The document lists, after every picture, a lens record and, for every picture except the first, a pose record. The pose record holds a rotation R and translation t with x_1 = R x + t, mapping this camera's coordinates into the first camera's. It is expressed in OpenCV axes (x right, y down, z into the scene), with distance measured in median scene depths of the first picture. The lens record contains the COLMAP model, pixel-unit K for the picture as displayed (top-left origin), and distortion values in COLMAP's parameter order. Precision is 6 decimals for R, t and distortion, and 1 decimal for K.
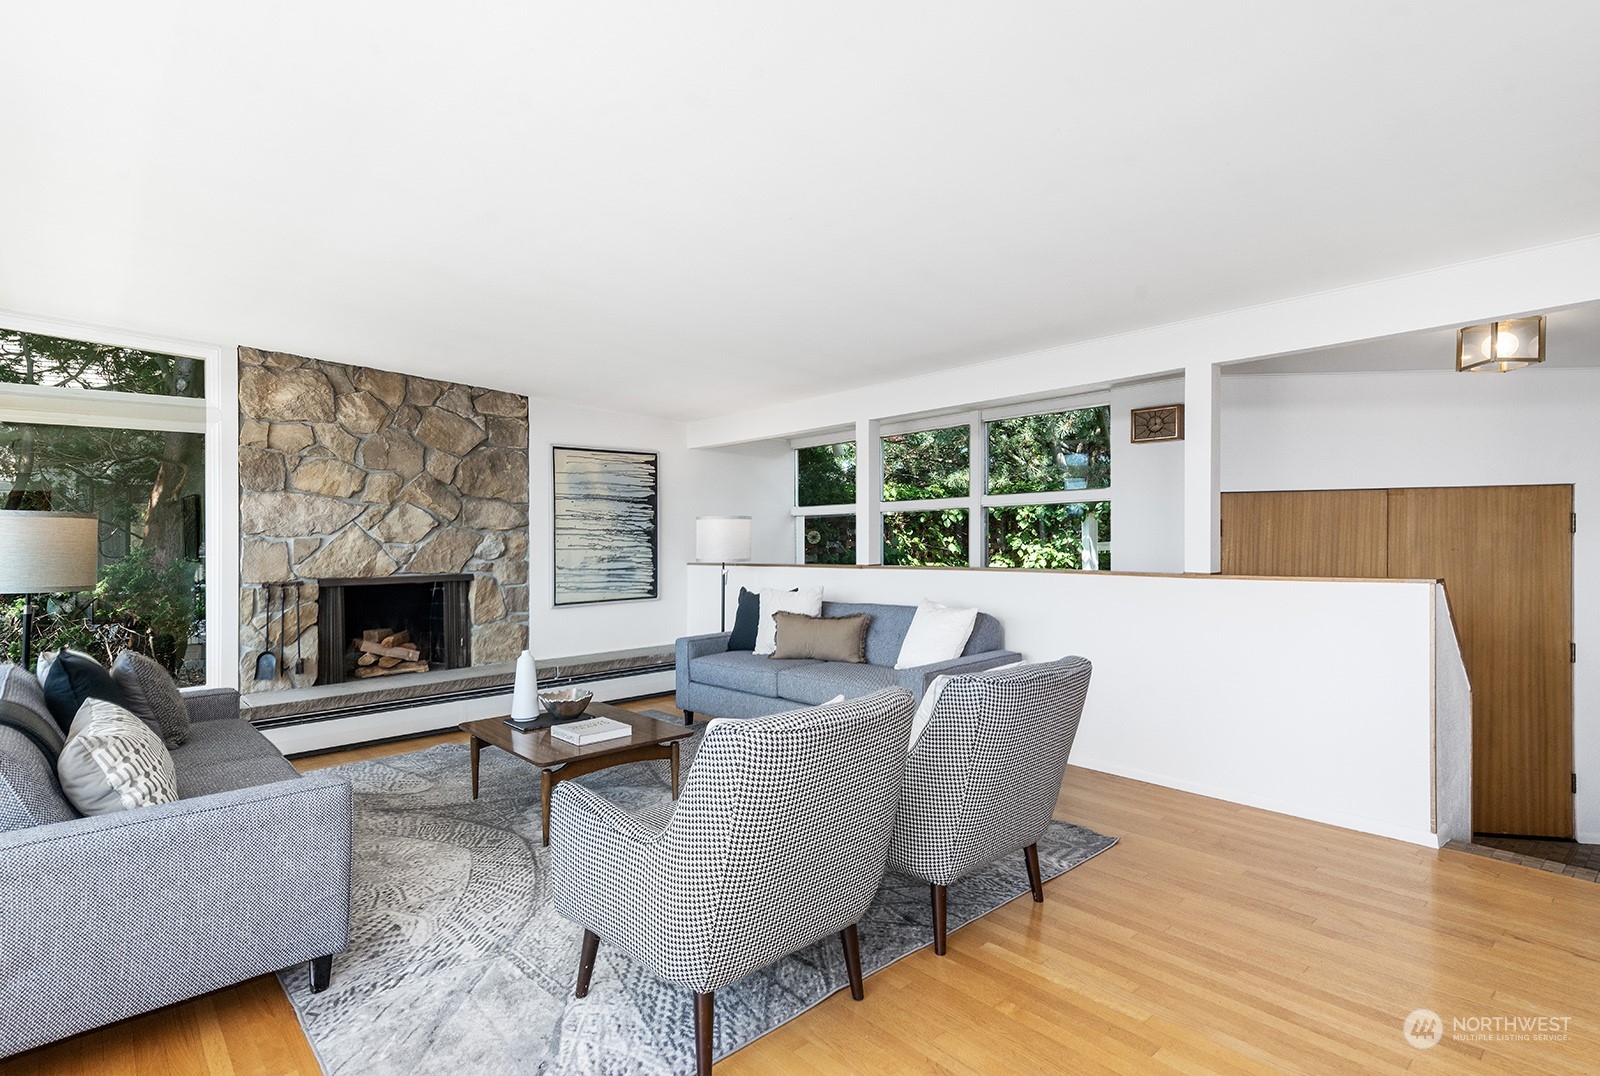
lens RADIAL K [[802.6, 0, 804.6], [0, 802.6, 531.1], [0, 0, 1]] dist [0.011468, -0.001380]
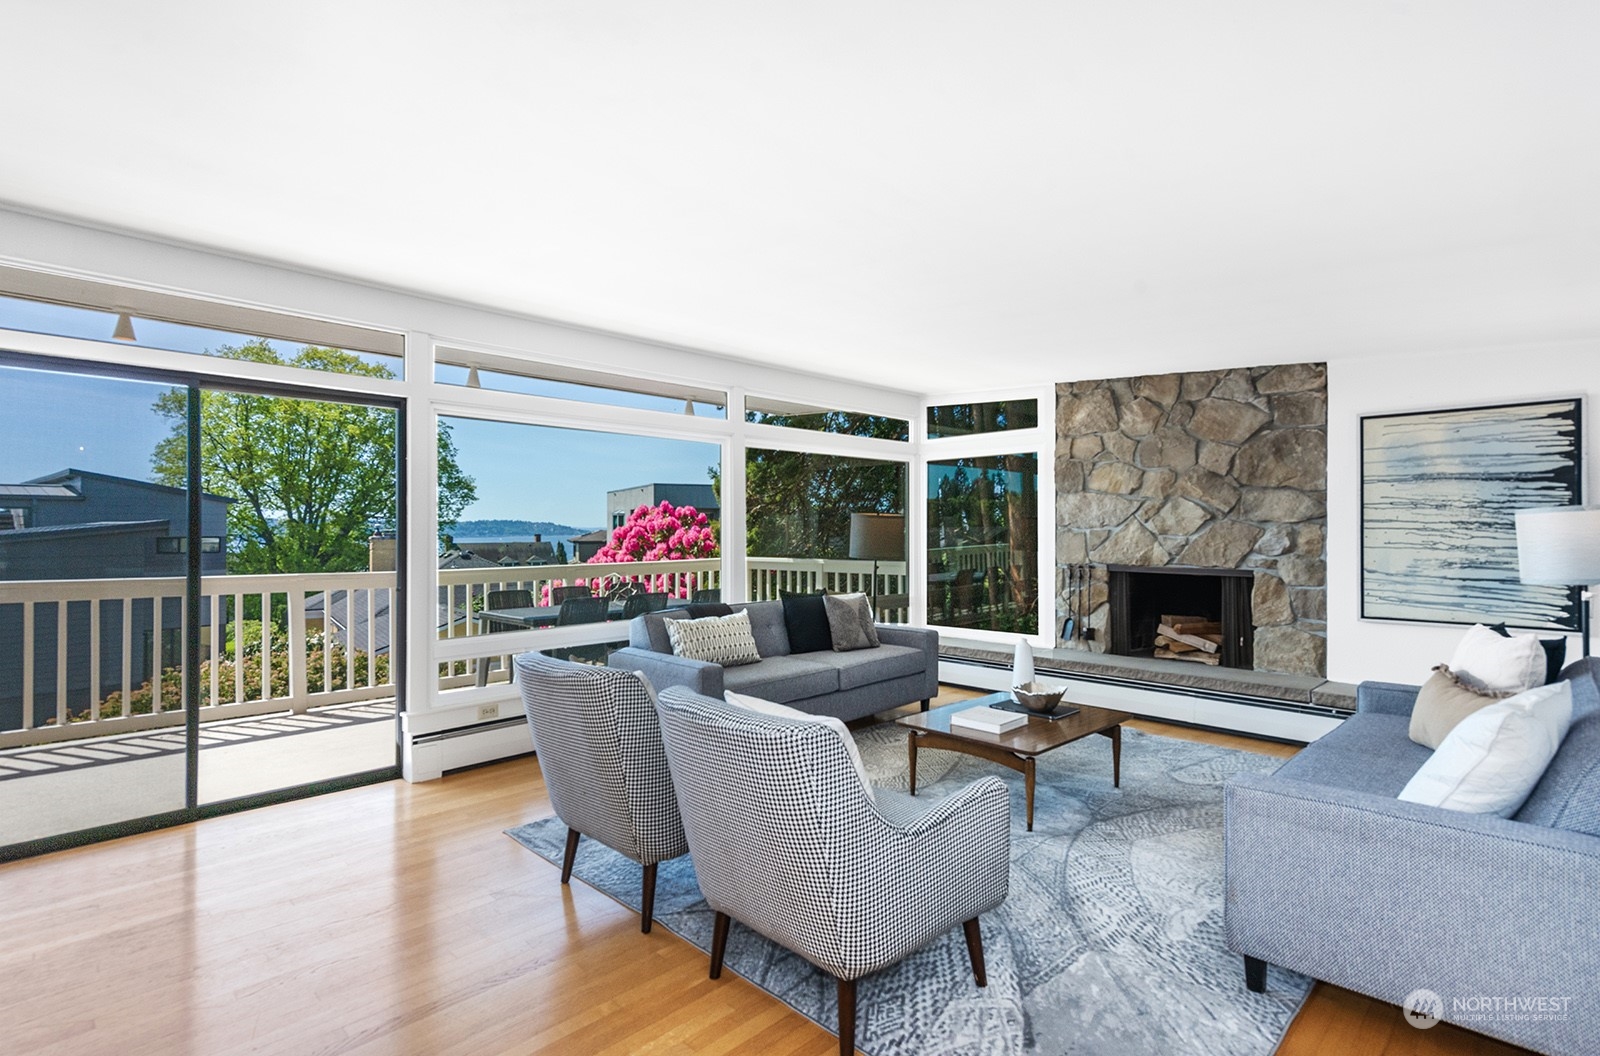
lens RADIAL K [[756.9, 0, 807.4], [0, 756.9, 520.5], [0, 0, 1]] dist [0.001639, -0.000842]
pose [[0.051588, -0.002277, -0.998666, 0.441805], [0.001010, 0.999997, -0.002228, -0.002489], [0.998668, -0.000894, 0.051591, 0.456501]]
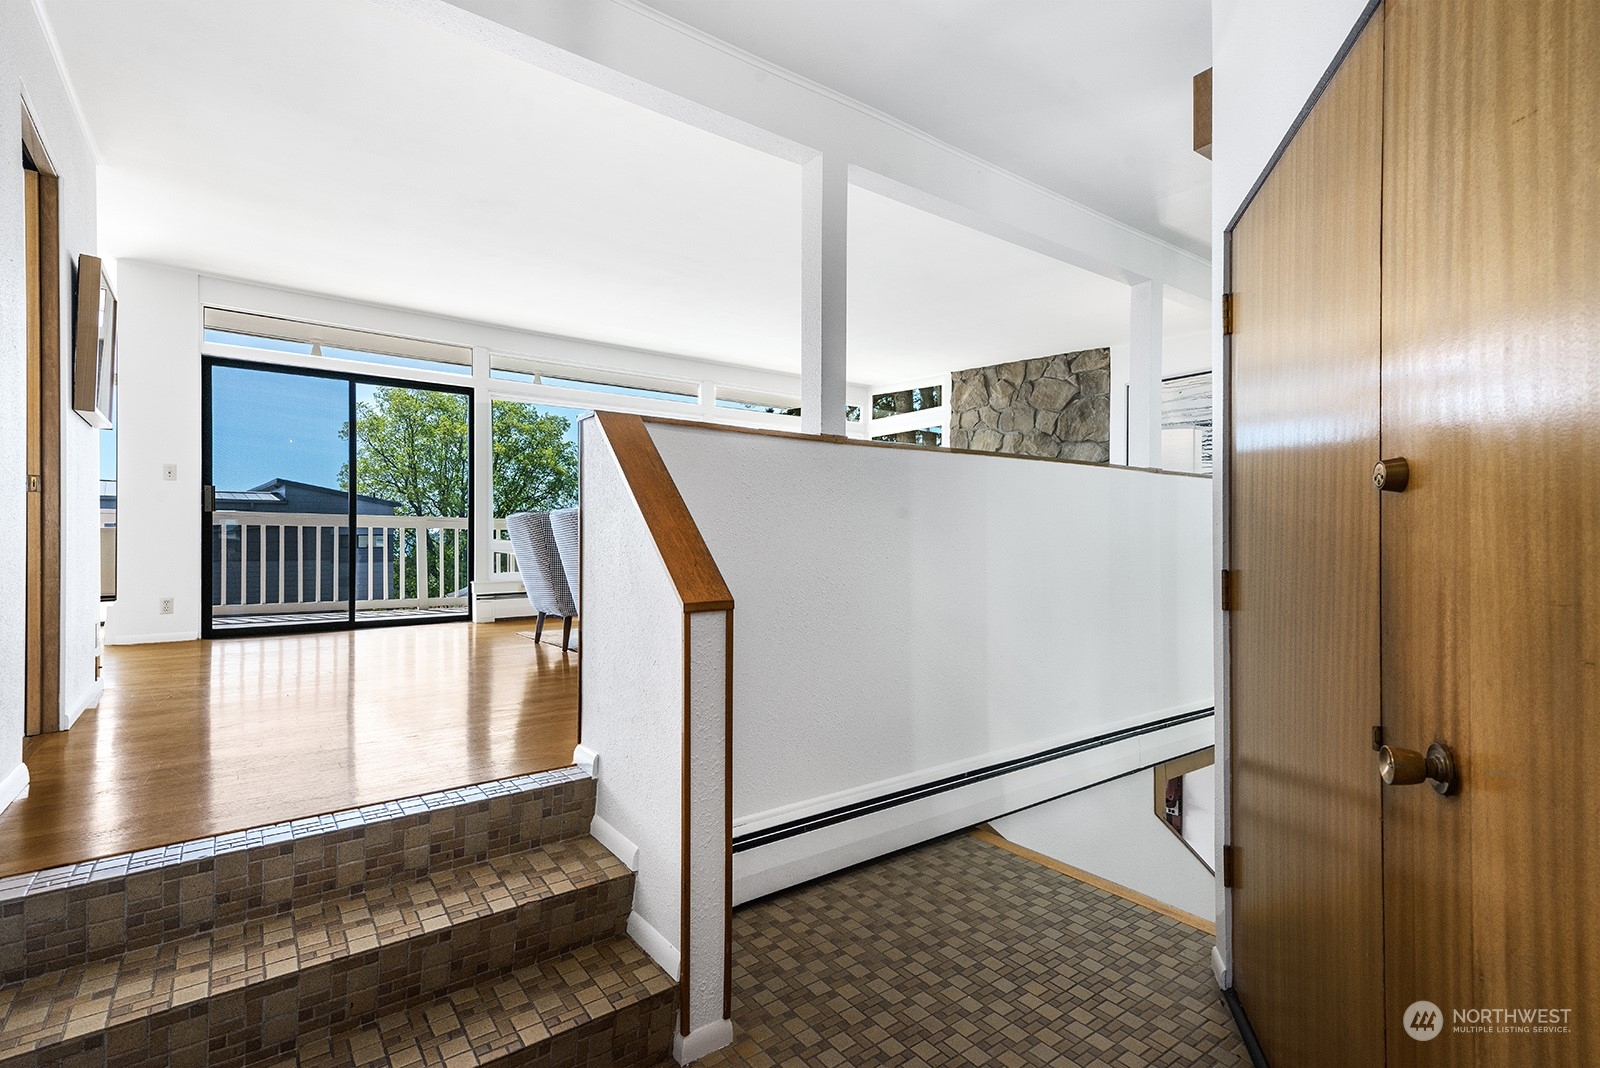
lens RADIAL K [[741.7, 0, 826.8], [0, 741.7, 540.5], [0, 0, 1]] dist [-0.000811, 0.000177]
pose [[-0.079845, 0.003880, -0.996800, 0.788085], [0.002826, 0.999989, 0.003666, 0.108488], [0.996803, -0.002524, -0.079855, 0.738306]]
